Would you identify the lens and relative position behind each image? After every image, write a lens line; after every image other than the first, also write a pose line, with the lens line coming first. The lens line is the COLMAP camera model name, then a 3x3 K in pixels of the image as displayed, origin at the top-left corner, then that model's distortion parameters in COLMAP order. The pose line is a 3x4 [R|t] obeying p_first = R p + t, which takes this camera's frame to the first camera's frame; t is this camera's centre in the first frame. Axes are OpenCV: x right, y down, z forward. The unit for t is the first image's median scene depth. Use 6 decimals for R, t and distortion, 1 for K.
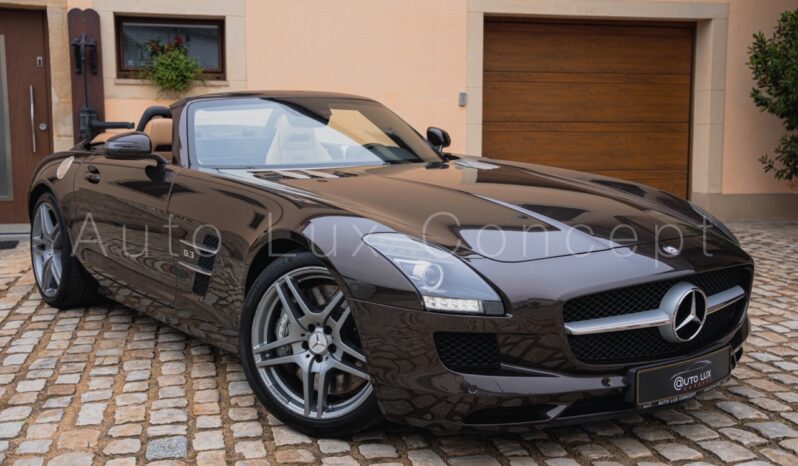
lens RADIAL K [[895.6, 0, 399.0], [0, 895.6, 233.0], [0, 0, 1]] dist [0.001970, 0.044055]
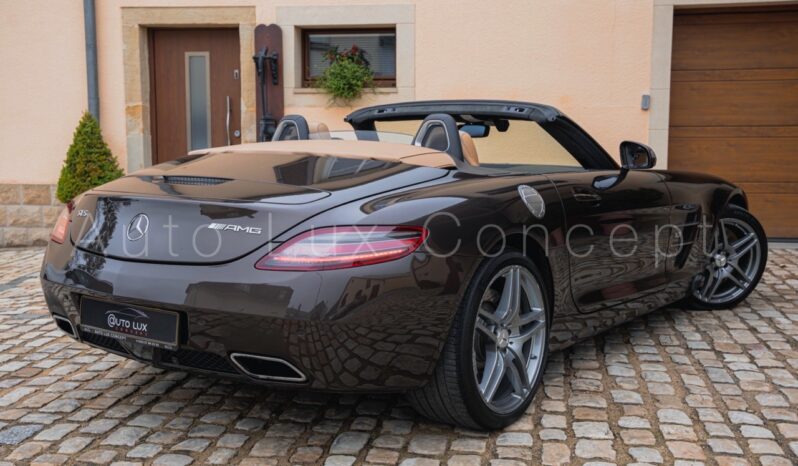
lens RADIAL K [[907.3, 0, 399.0], [0, 907.3, 233.0], [0, 0, 1]] dist [-0.012106, 0.199437]
pose [[0.927984, 0.037388, -0.370741, 0.201571], [-0.040311, 0.999187, -0.000137, -0.006518], [0.370434, 0.015073, 0.928736, 0.056290]]
